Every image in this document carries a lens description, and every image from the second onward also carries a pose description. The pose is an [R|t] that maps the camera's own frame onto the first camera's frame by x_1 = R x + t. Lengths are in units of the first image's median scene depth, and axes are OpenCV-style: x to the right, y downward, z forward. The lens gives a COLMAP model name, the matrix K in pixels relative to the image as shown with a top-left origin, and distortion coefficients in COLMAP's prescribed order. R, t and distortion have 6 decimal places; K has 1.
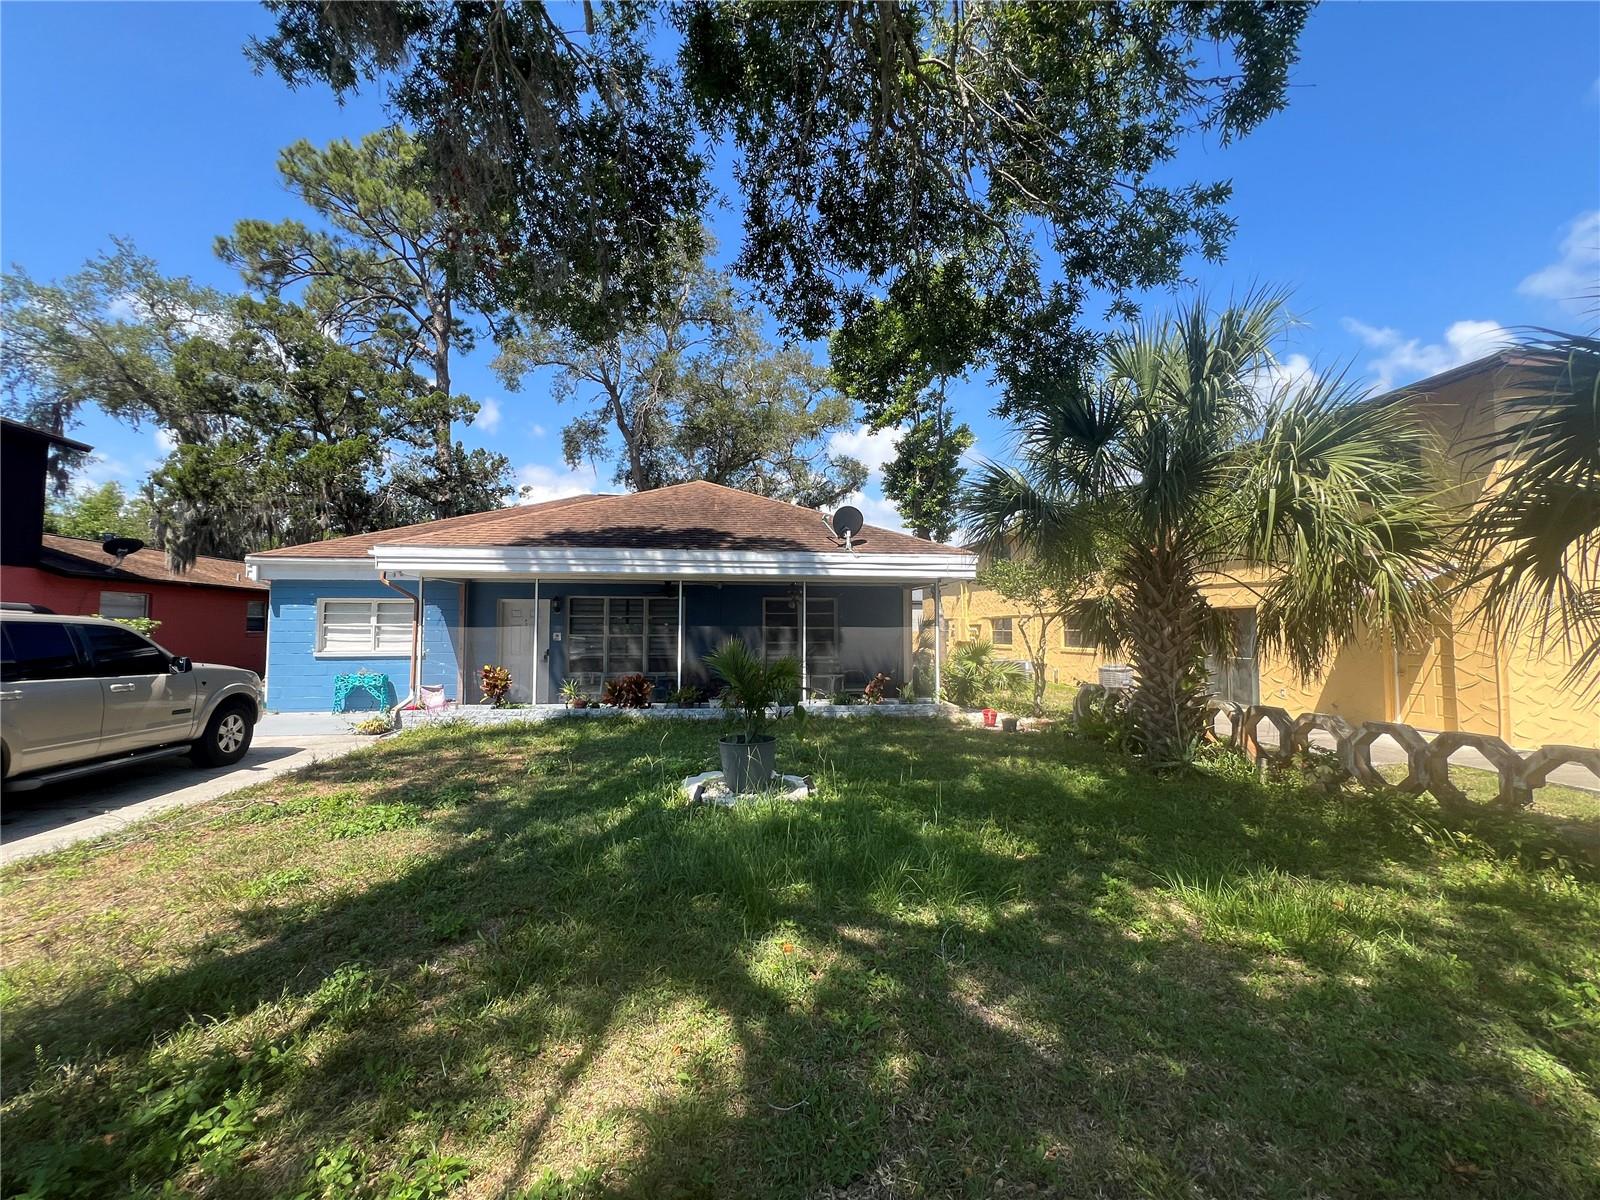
lens RADIAL K [[640.9, 0, 801.5], [0, 640.9, 602.0], [0, 0, 1]] dist [-0.002947, 0.000584]
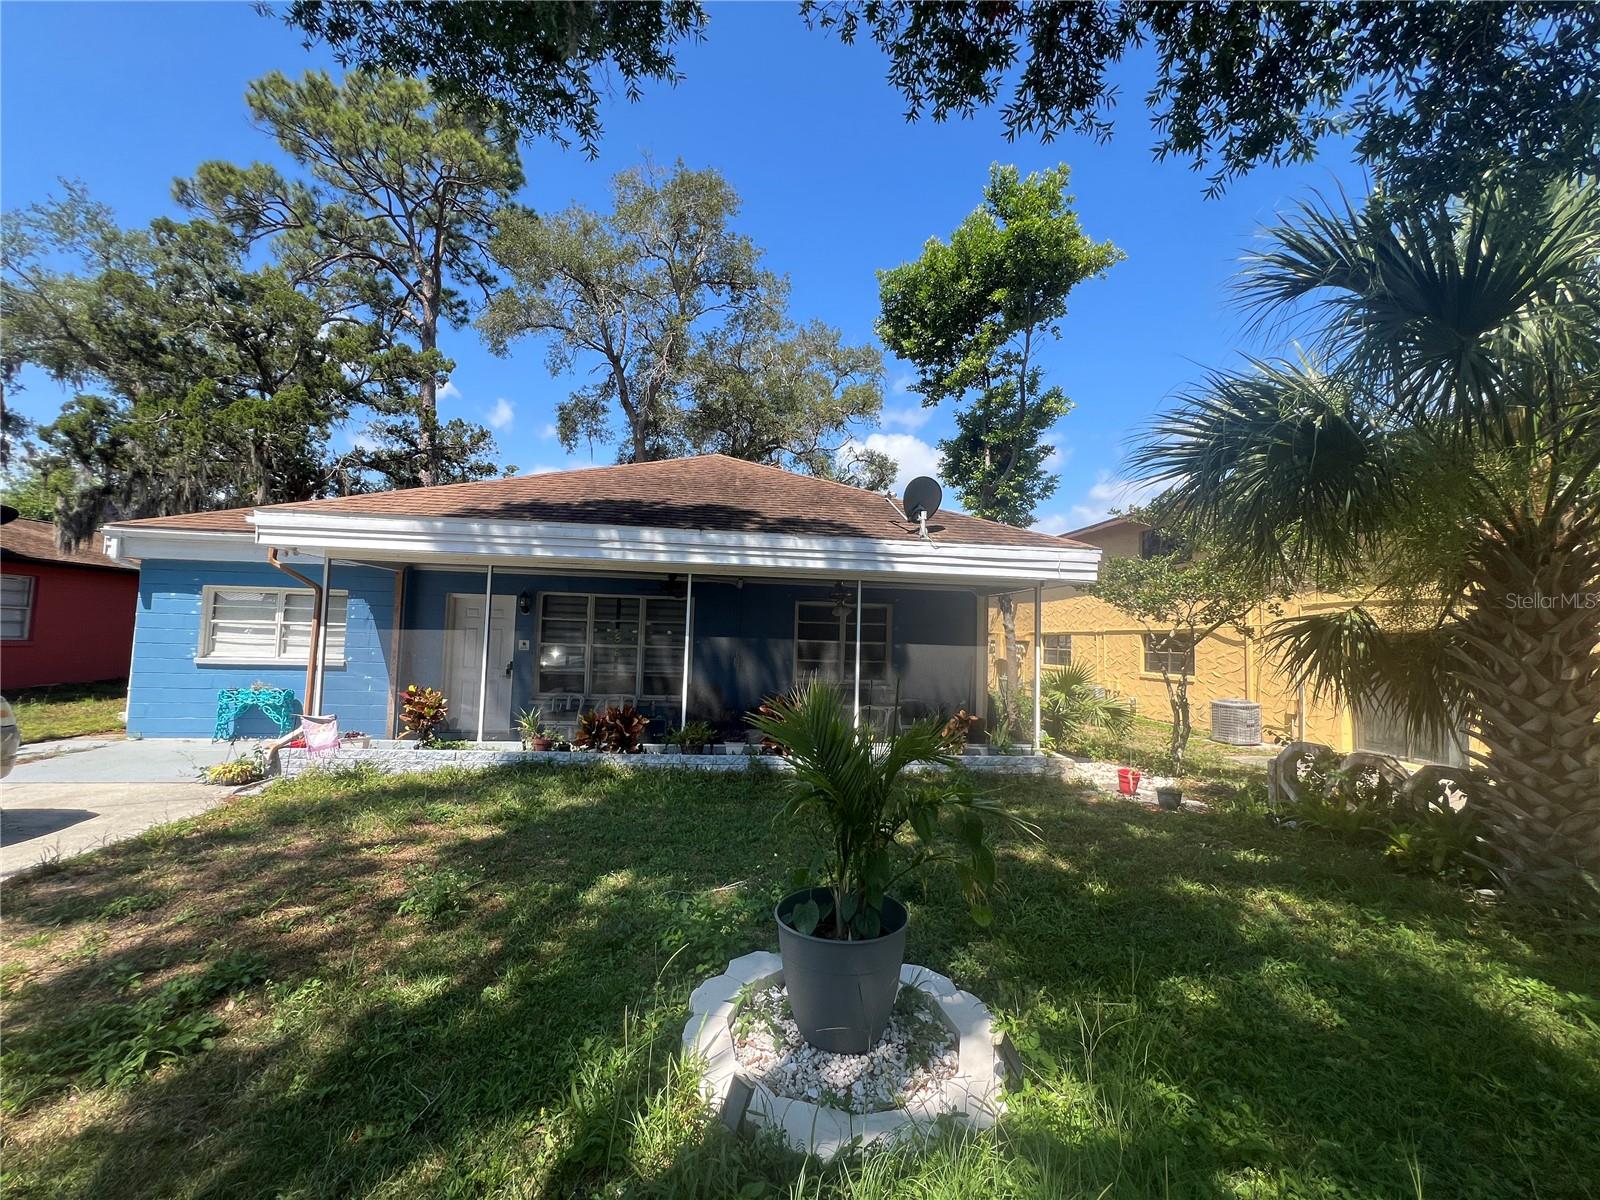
lens RADIAL K [[640.9, 0, 797.9], [0, 640.9, 598.5], [0, 0, 1]] dist [-0.002947, 0.000584]
pose [[0.999563, 0.027492, -0.010858, -0.041610], [-0.027689, 0.999445, -0.018512, 0.003158], [0.010343, 0.018805, 0.999770, 0.200652]]
